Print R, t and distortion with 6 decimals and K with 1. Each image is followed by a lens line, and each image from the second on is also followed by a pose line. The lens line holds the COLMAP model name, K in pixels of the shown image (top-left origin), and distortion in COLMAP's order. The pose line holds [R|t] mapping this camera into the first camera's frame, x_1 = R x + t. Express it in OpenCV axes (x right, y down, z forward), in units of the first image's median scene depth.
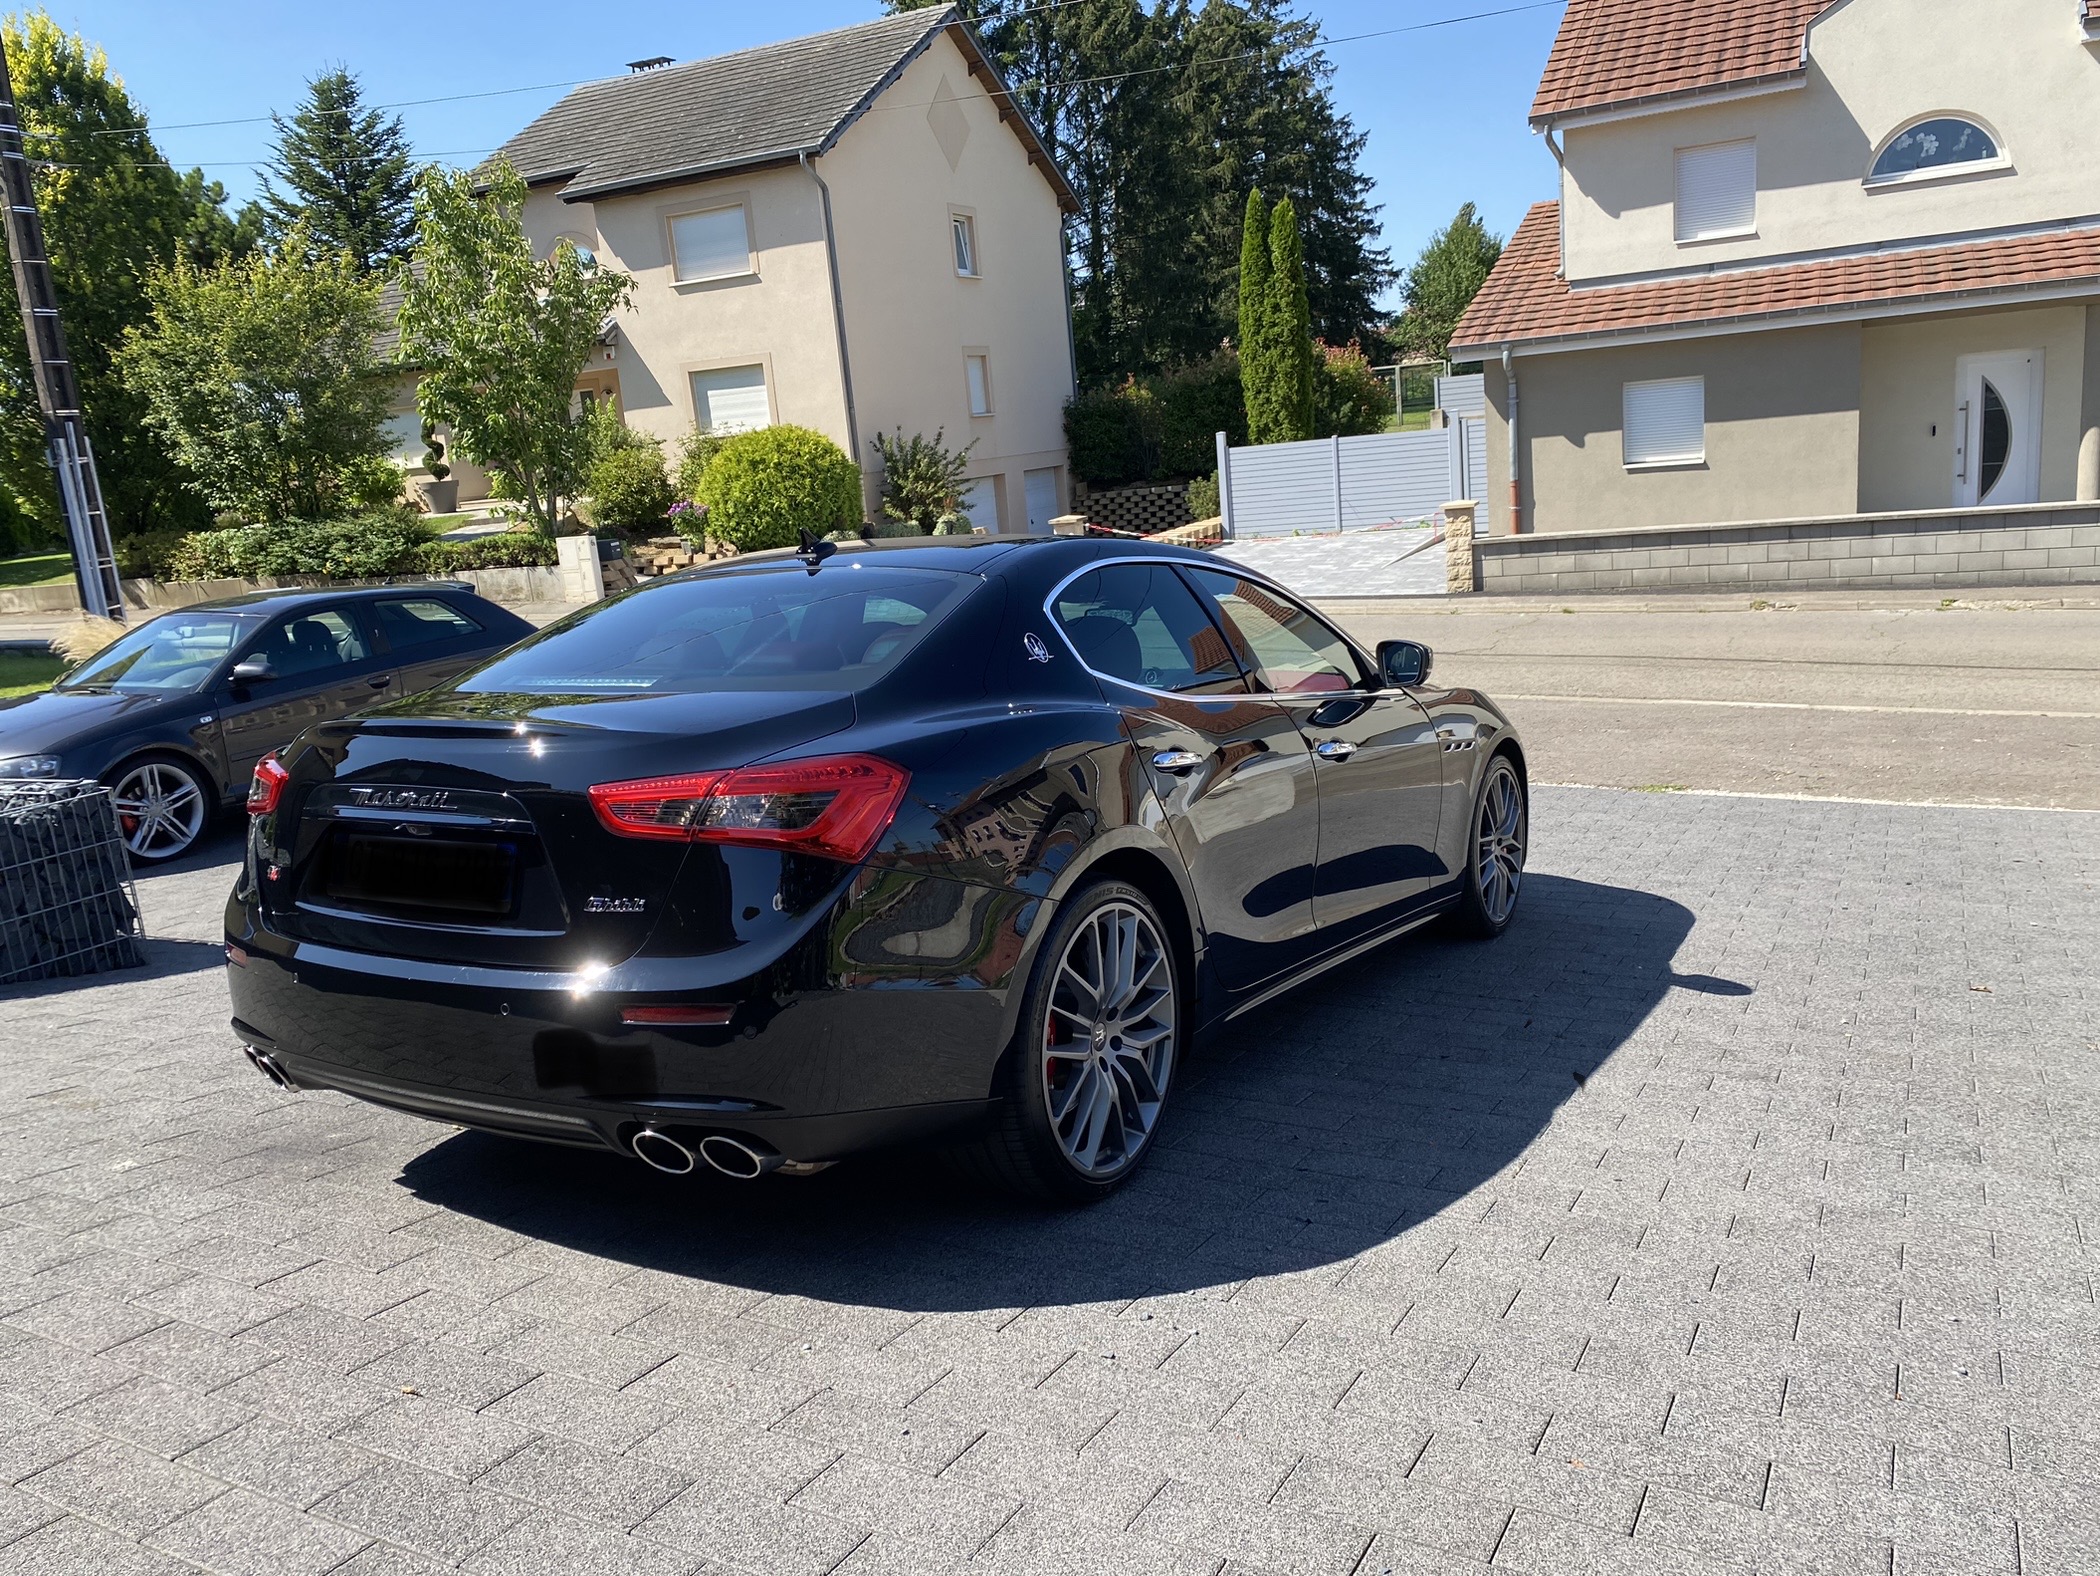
lens RADIAL K [[1587.6, 0, 1043.6], [0, 1587.6, 786.8], [0, 0, 1]] dist [0.011938, -0.012464]
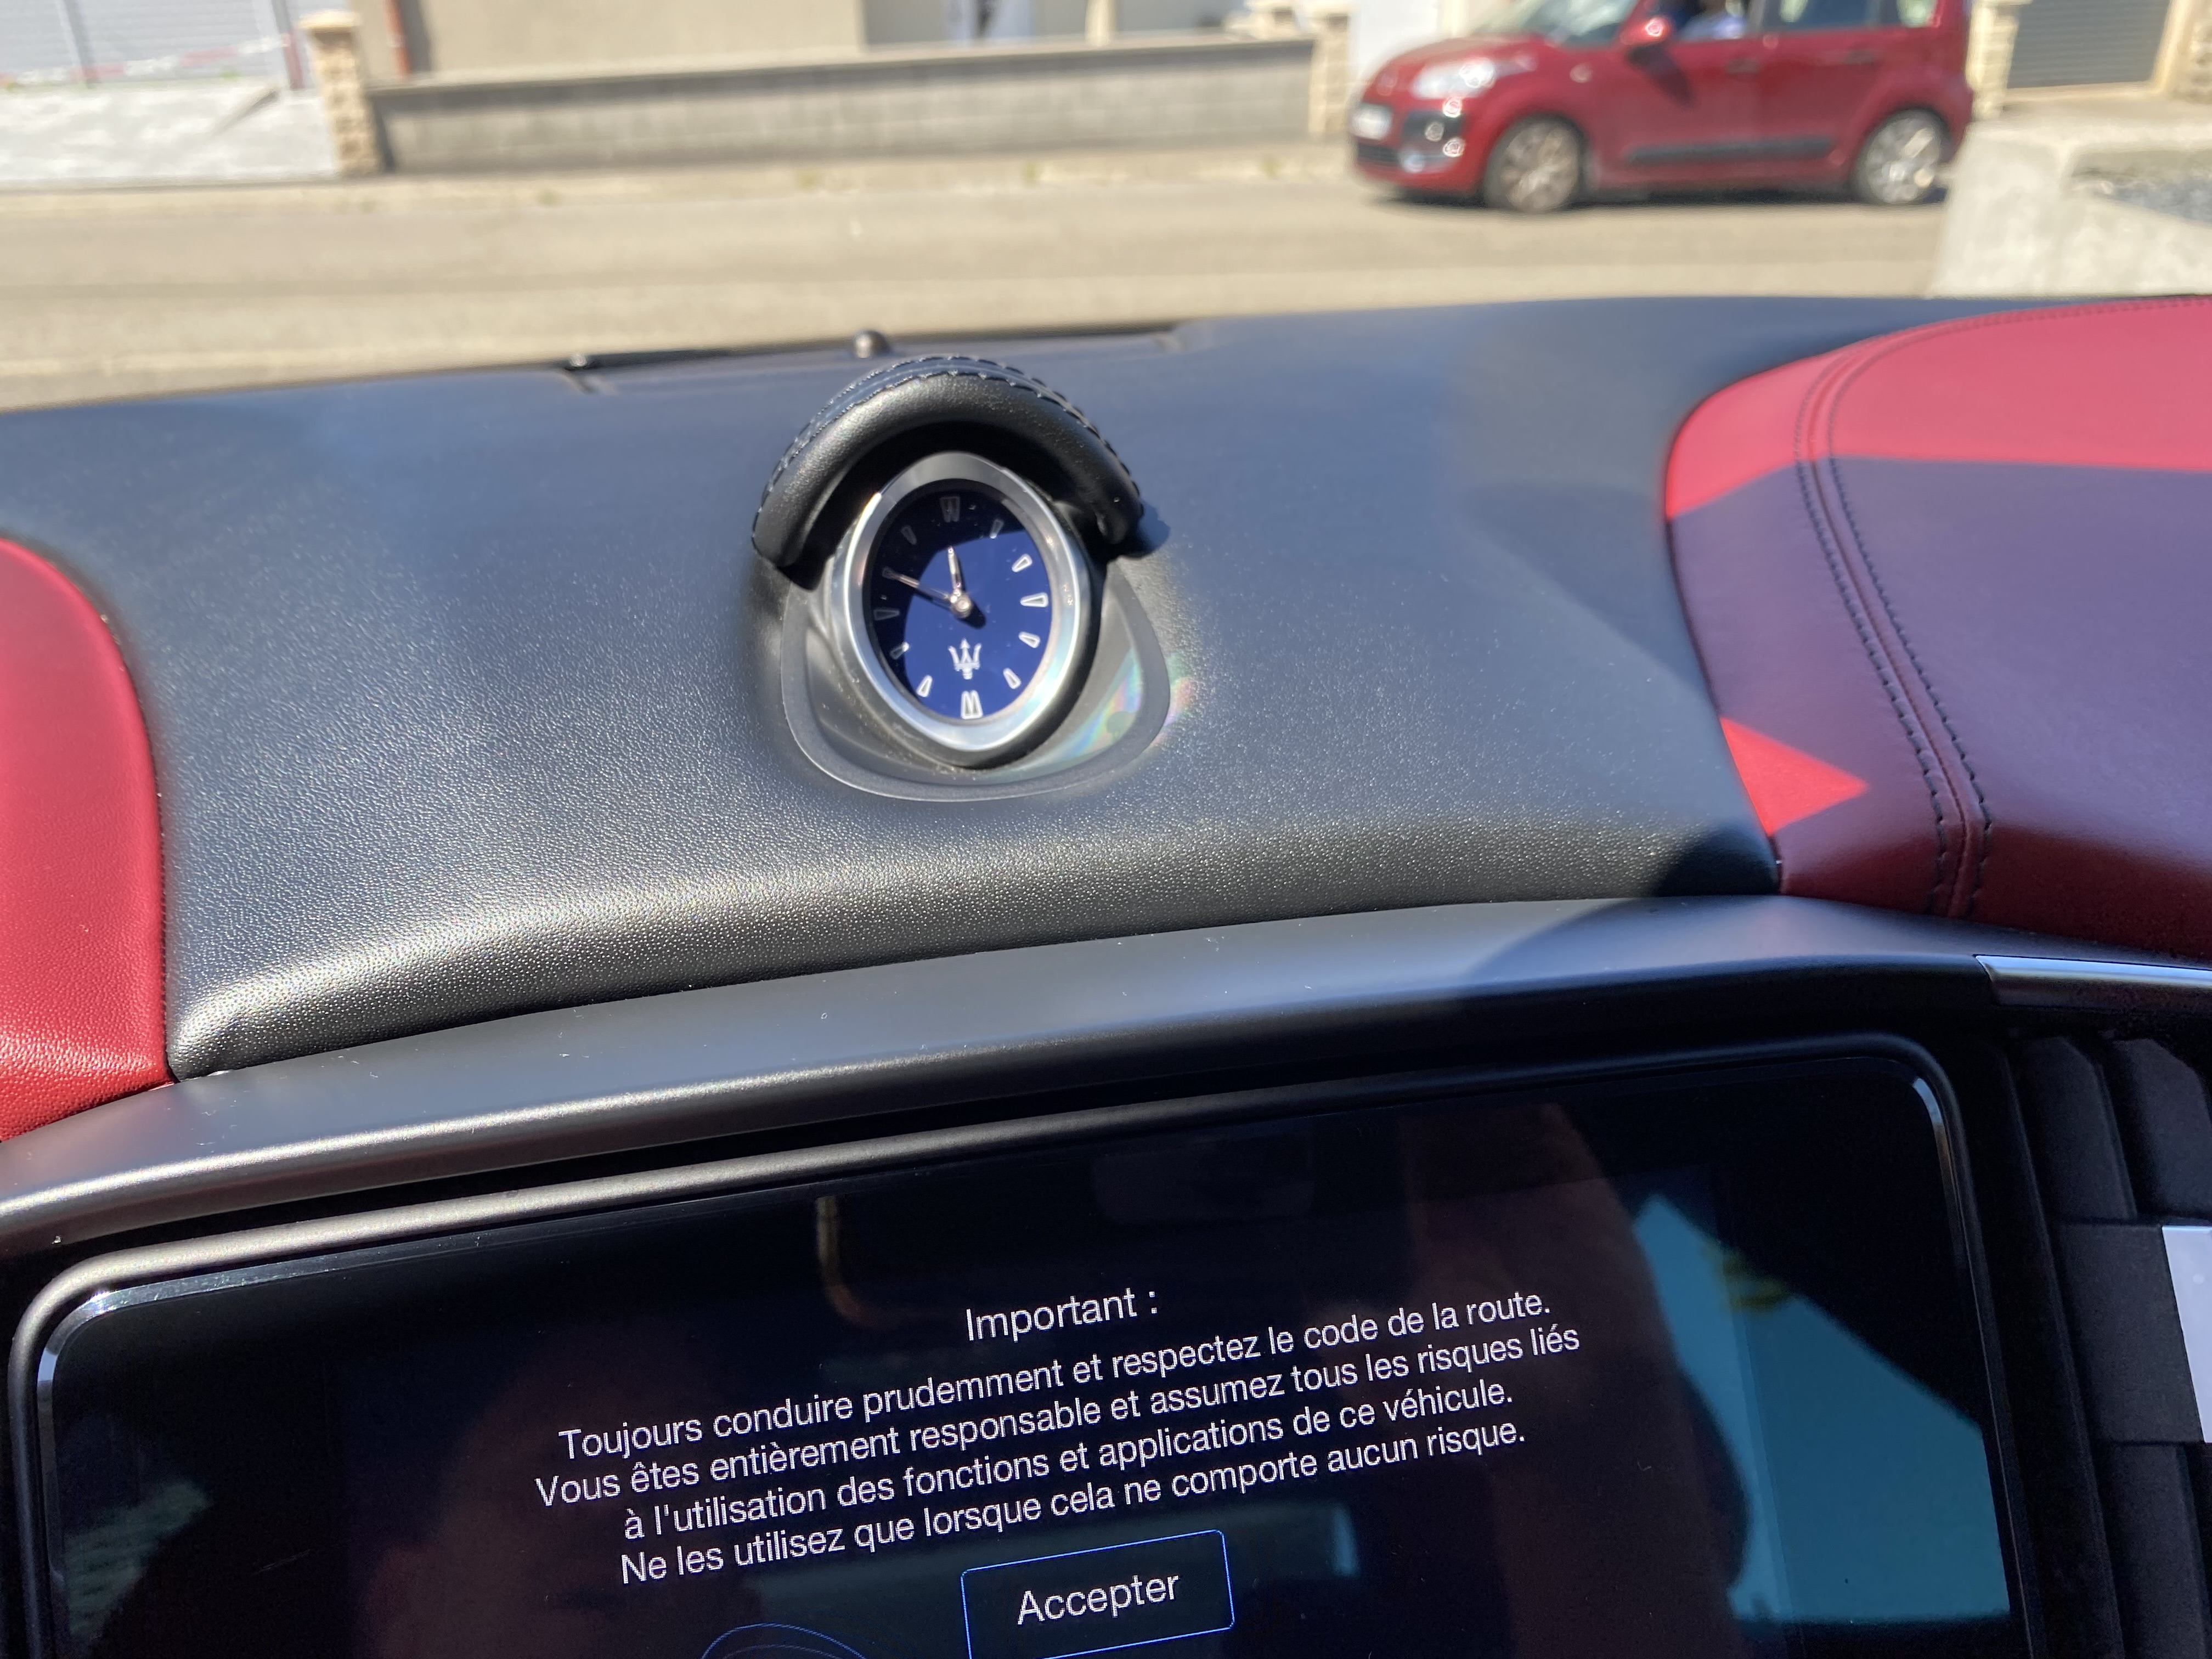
lens RADIAL K [[1672.2, 0, 1096.2], [0, 1672.2, 840.4], [0, 0, 1]] dist [0.011938, -0.012464]
pose [[0.743541, -0.257170, 0.617261, -0.002423], [0.102998, 0.956118, 0.274279, -0.021125], [-0.660710, -0.140361, 0.737401, 0.273612]]
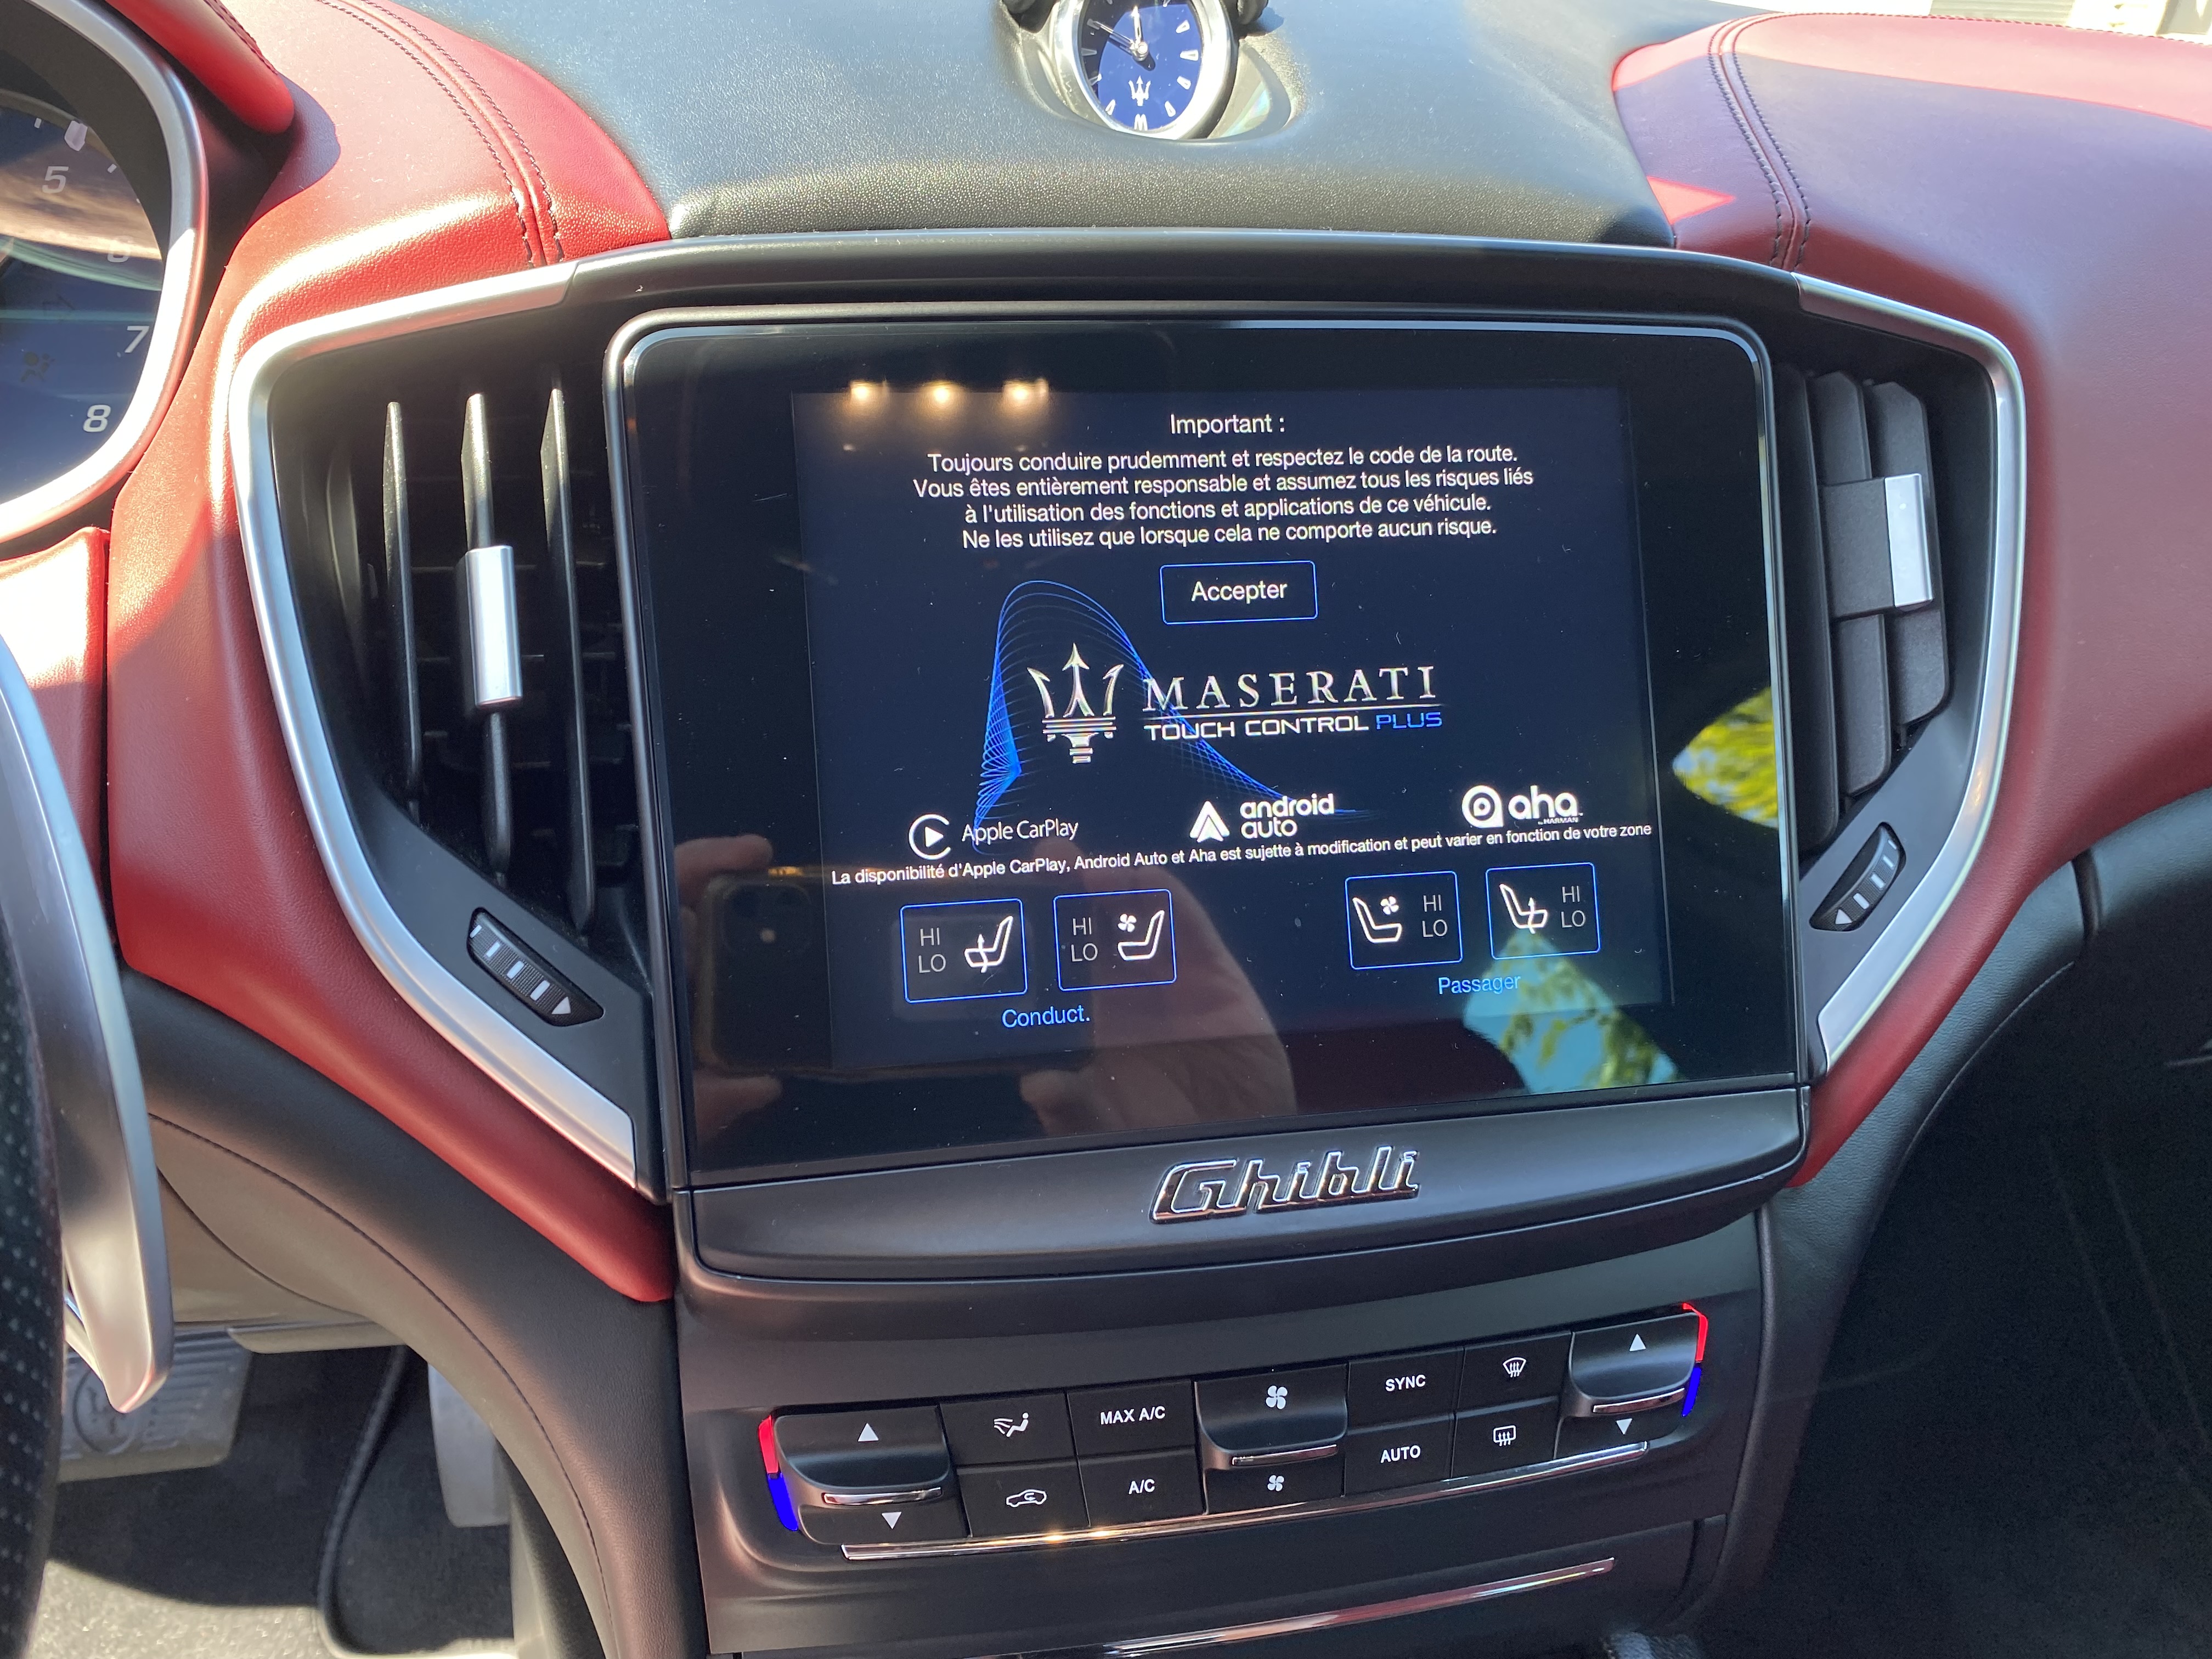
lens RADIAL K [[1672.2, 0, 1073.5], [0, 1672.2, 875.4], [0, 0, 1]] dist [0.011938, -0.012464]
pose [[0.719970, -0.265833, 0.641074, -0.011316], [0.021972, 0.931999, 0.361794, -0.016871], [-0.693658, -0.246395, 0.676852, 0.268825]]
